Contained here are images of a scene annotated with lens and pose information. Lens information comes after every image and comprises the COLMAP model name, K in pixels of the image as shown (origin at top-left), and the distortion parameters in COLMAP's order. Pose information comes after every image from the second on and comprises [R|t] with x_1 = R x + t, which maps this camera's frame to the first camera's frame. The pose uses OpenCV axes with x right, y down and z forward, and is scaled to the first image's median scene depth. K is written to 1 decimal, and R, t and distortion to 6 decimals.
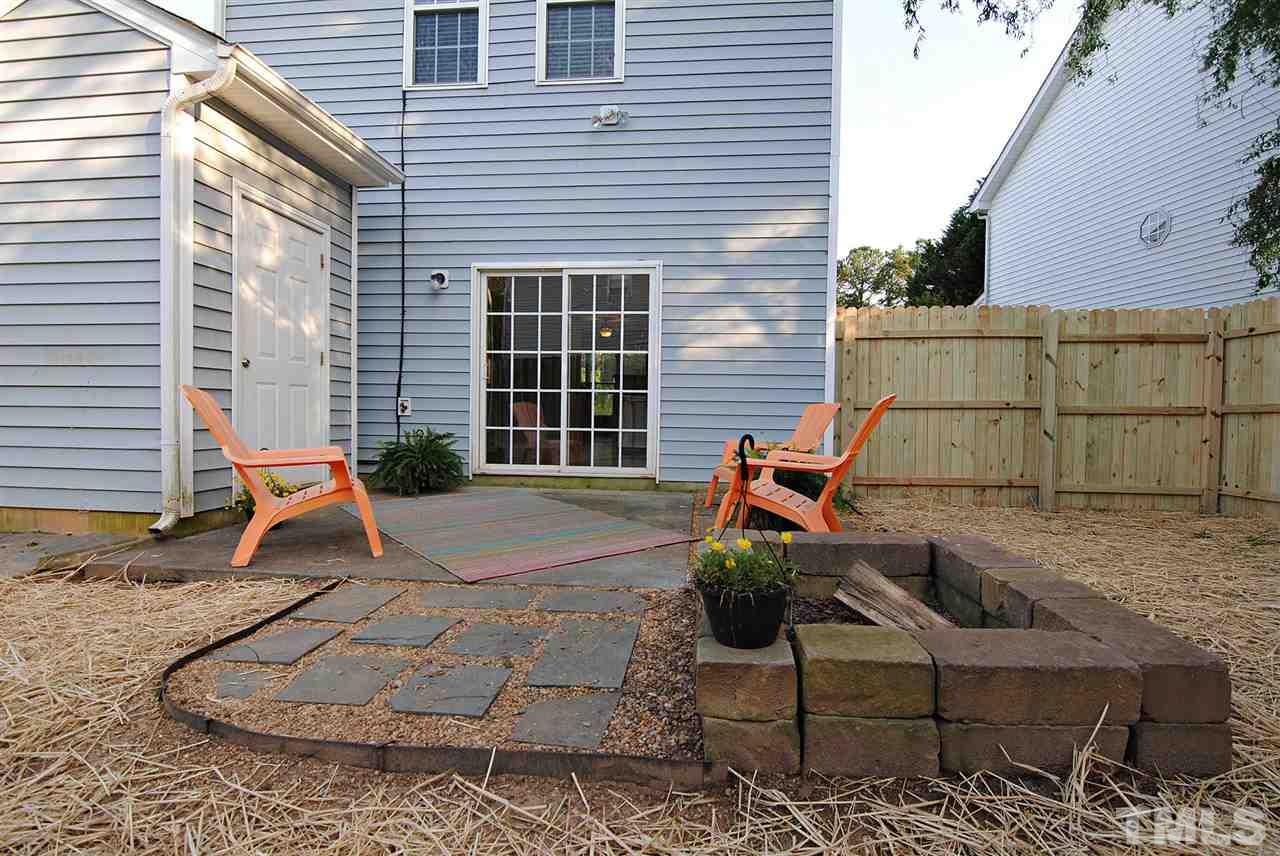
lens RADIAL K [[618.3, 0, 642.5], [0, 618.3, 424.5], [0, 0, 1]] dist [-0.006423, -0.009505]
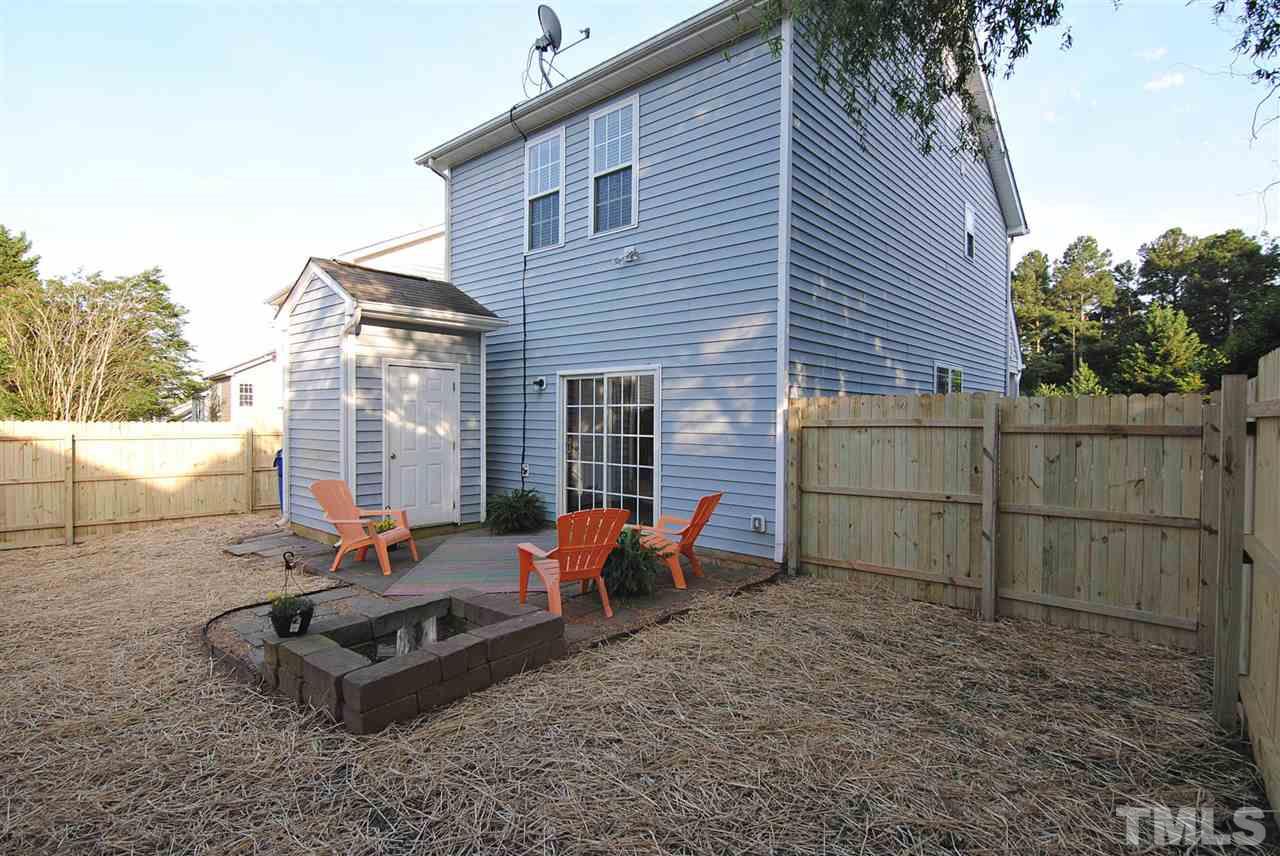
lens RADIAL K [[628.7, 0, 643.0], [0, 628.7, 426.0], [0, 0, 1]] dist [-0.002075, -0.011357]
pose [[0.816213, -0.001958, -0.577748, 0.751409], [-0.006278, 0.999905, -0.012259, -0.125718], [0.577717, 0.013633, 0.816123, -0.061263]]
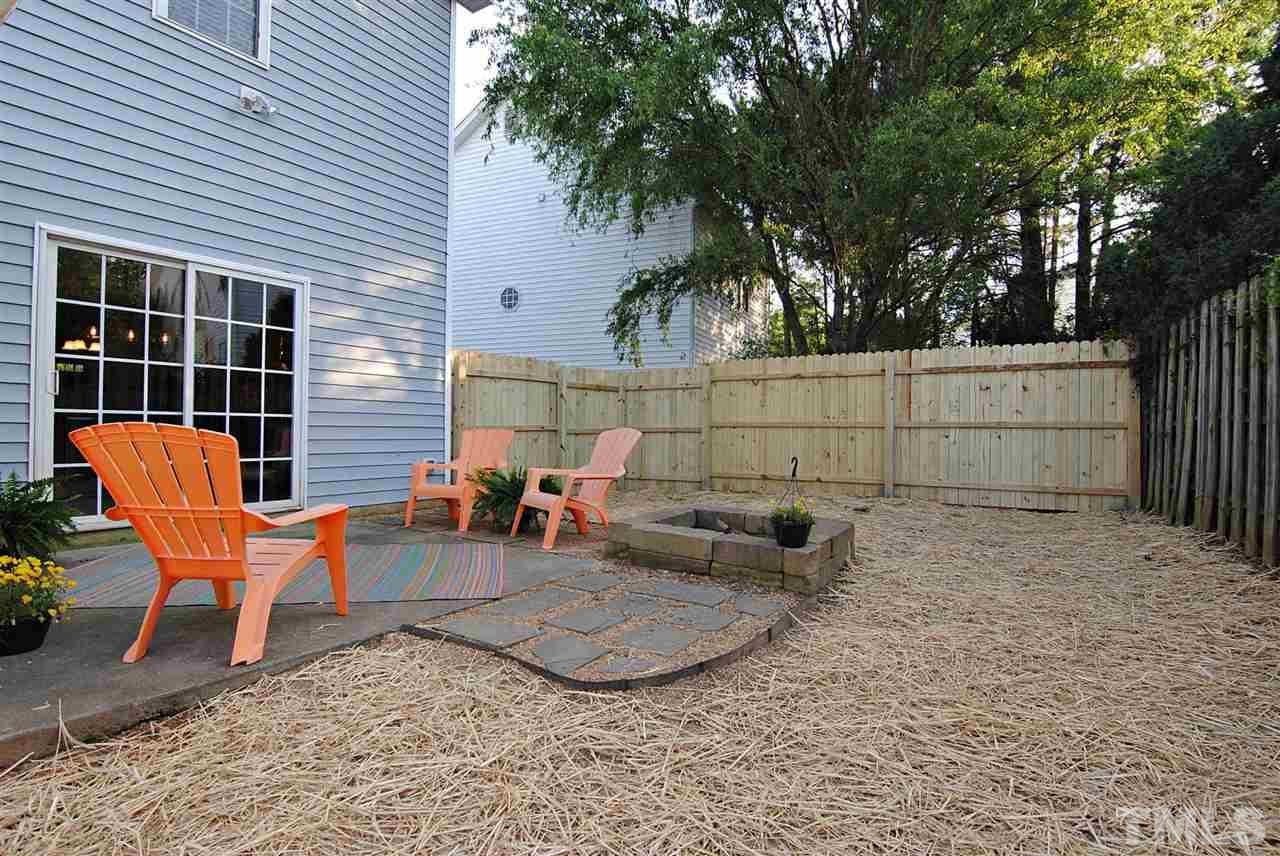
lens RADIAL K [[628.7, 0, 643.0], [0, 628.7, 426.0], [0, 0, 1]] dist [-0.002075, -0.011357]
pose [[0.455861, -0.004642, 0.890039, -0.602830], [0.015196, 0.999881, -0.002568, -0.028943], [-0.889921, 0.014696, 0.455878, 0.113252]]
